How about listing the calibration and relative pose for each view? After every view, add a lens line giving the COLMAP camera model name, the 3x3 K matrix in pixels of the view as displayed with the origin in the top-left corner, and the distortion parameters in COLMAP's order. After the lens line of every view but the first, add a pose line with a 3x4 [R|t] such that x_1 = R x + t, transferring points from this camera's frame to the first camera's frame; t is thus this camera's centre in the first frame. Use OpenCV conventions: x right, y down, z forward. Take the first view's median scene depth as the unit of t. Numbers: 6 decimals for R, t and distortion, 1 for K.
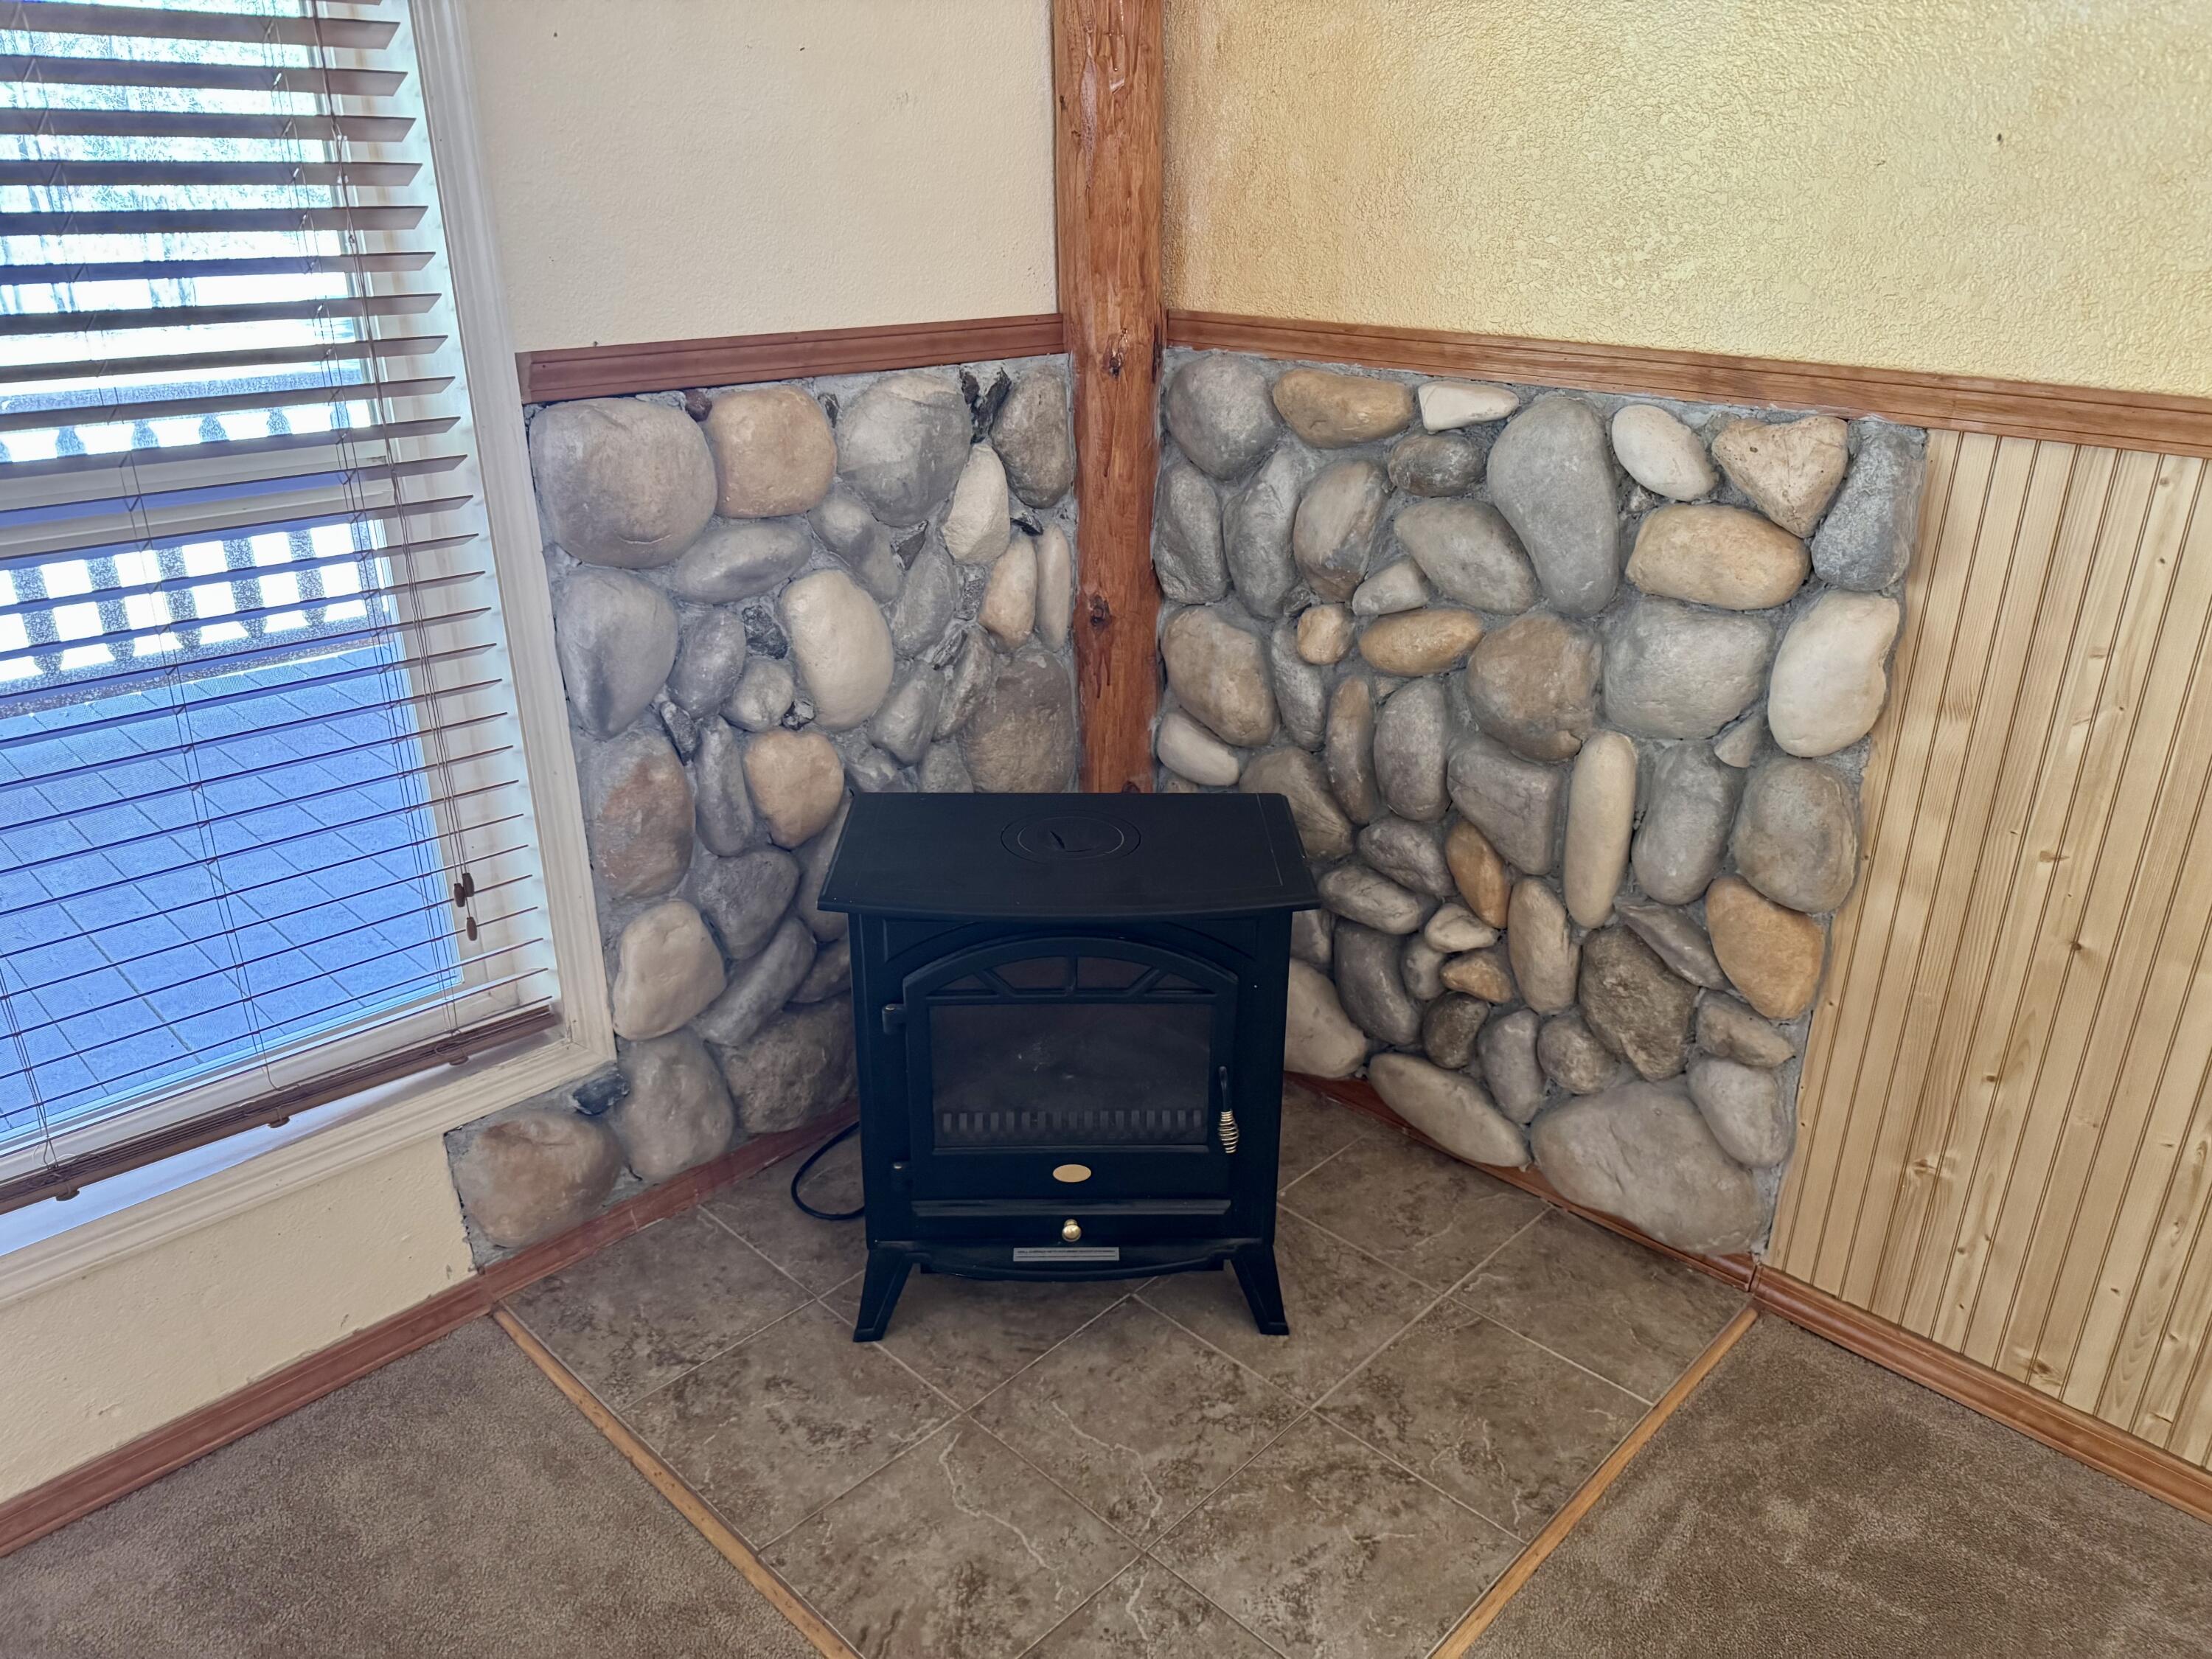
lens RADIAL K [[1537.5, 0, 1110.7], [0, 1537.5, 835.3], [0, 0, 1]] dist [0.022144, -0.039365]
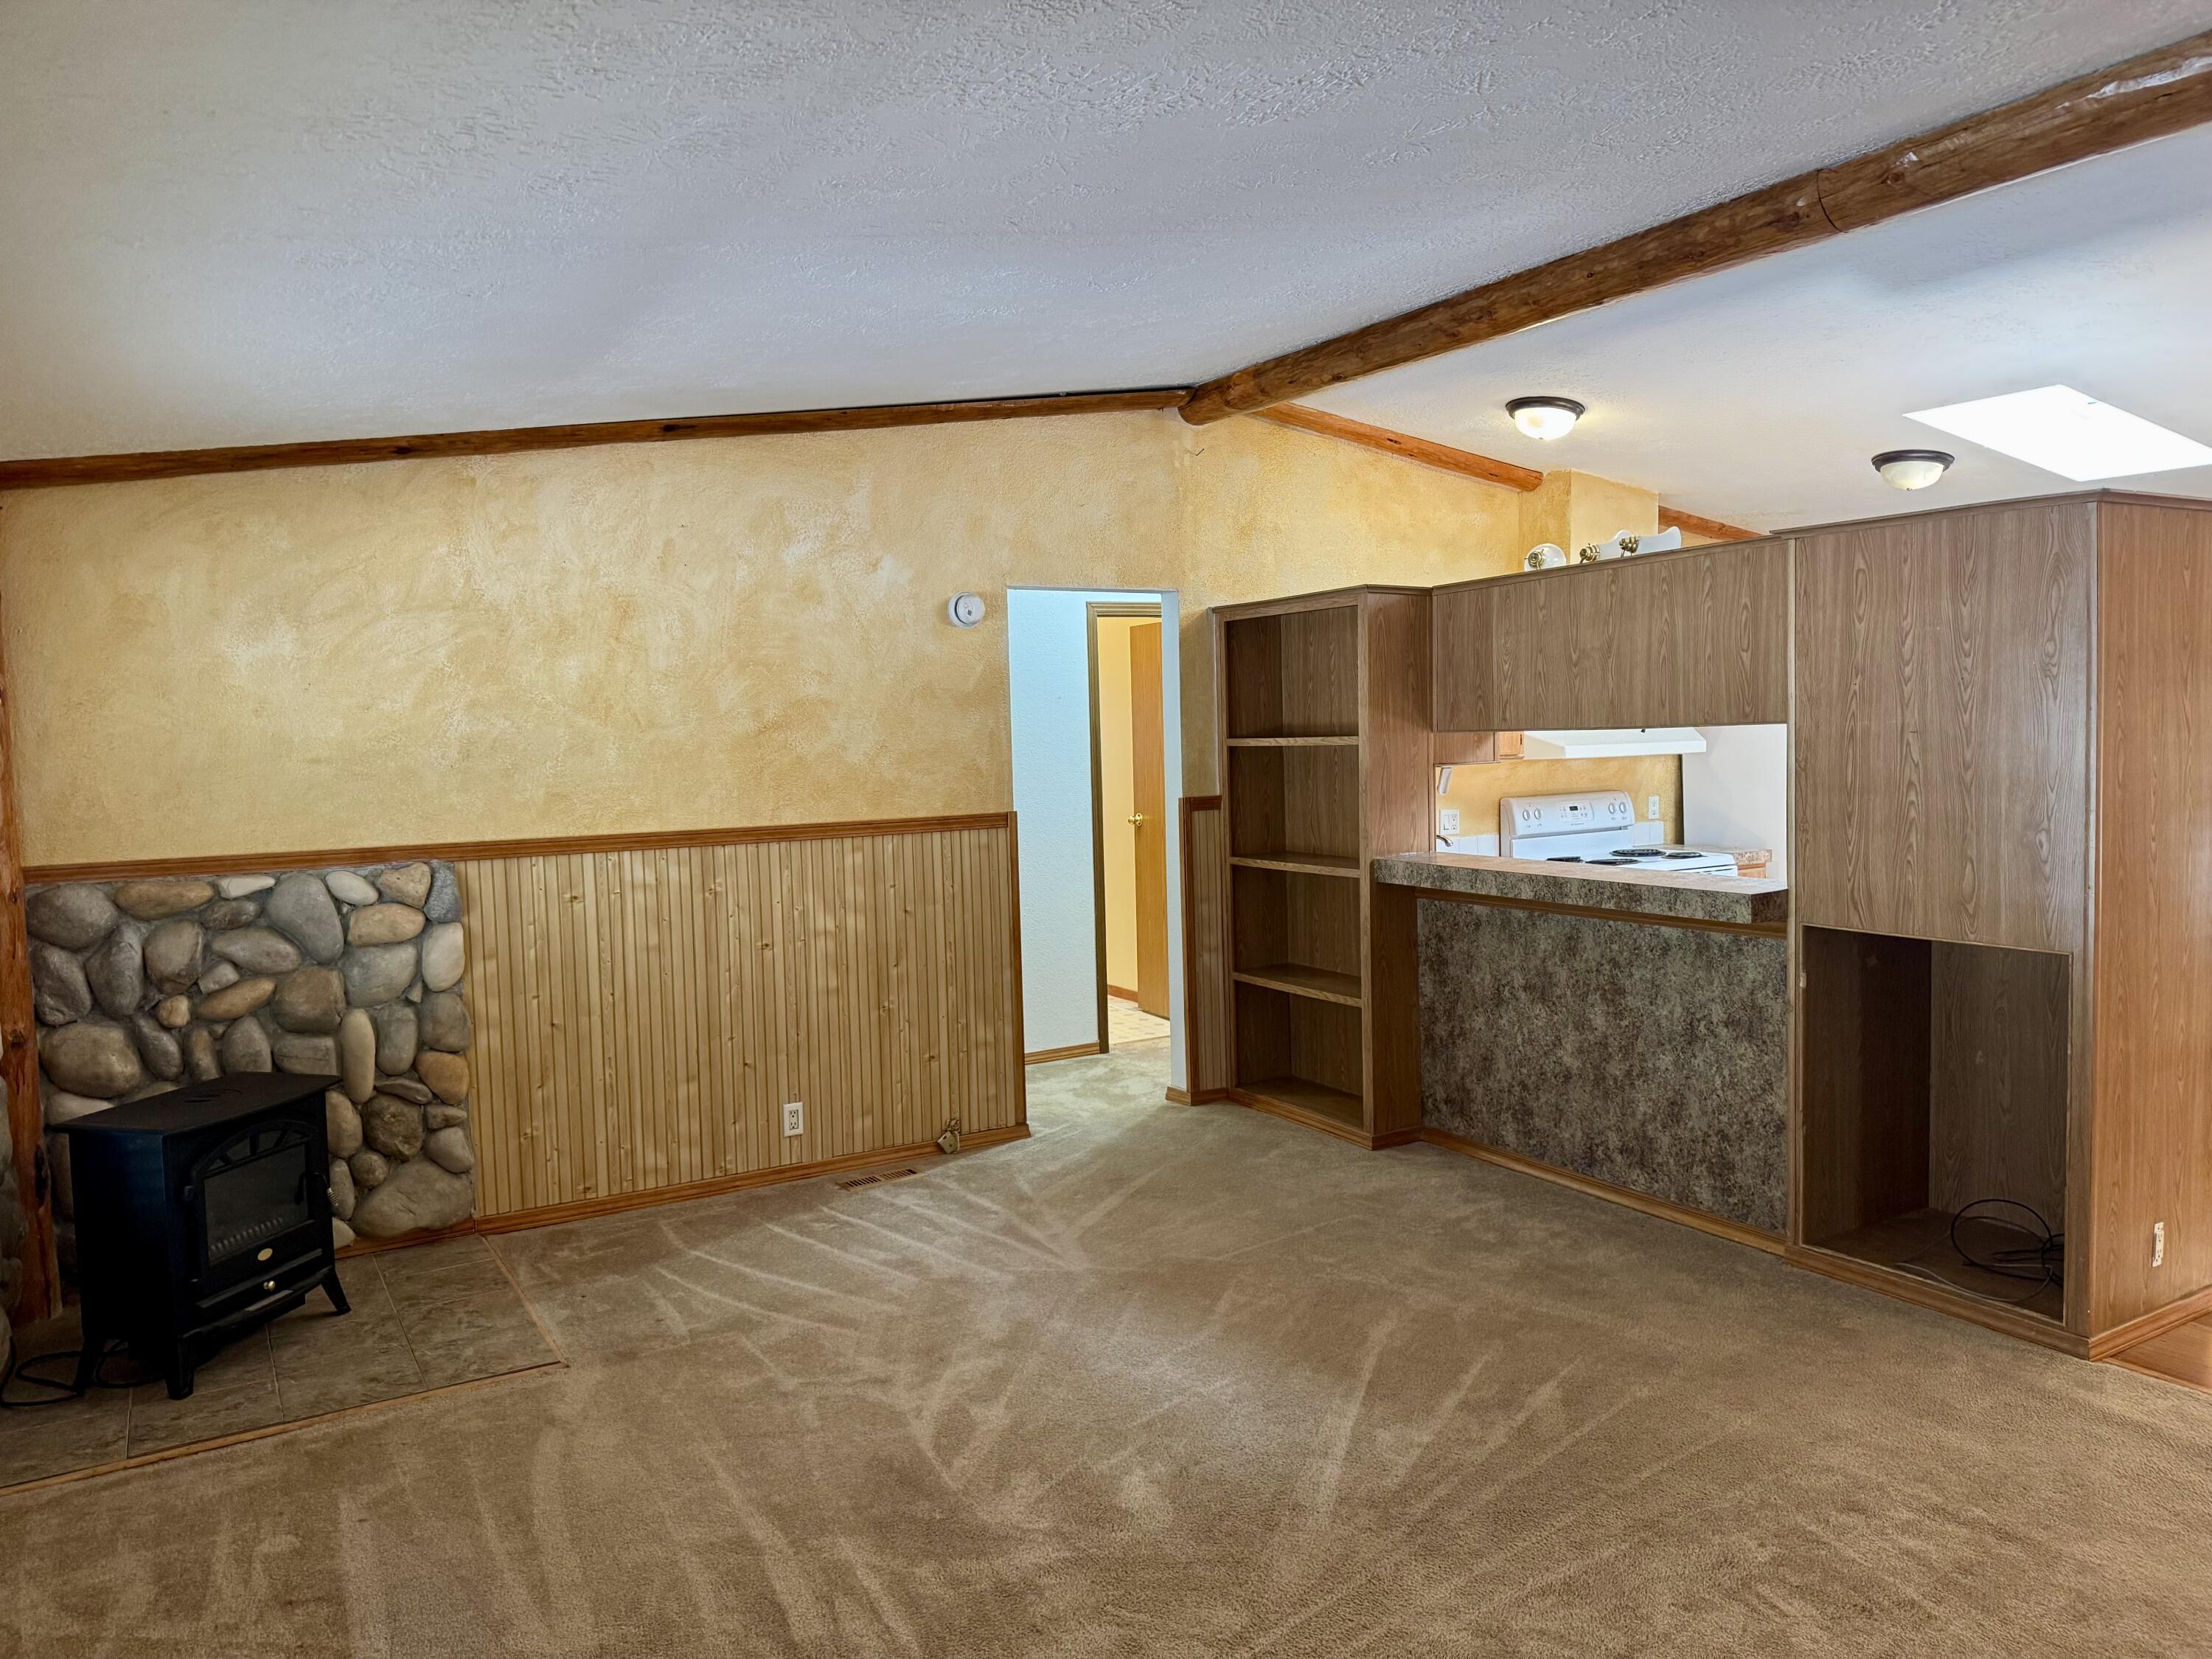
lens RADIAL K [[1537.5, 0, 1104.5], [0, 1537.5, 823.4], [0, 0, 1]] dist [0.022144, -0.039365]
pose [[0.258447, -0.071496, 0.963376, -1.563926], [0.403949, 0.913883, -0.040545, 0.222235], [-0.877514, 0.399634, 0.265071, -0.684000]]
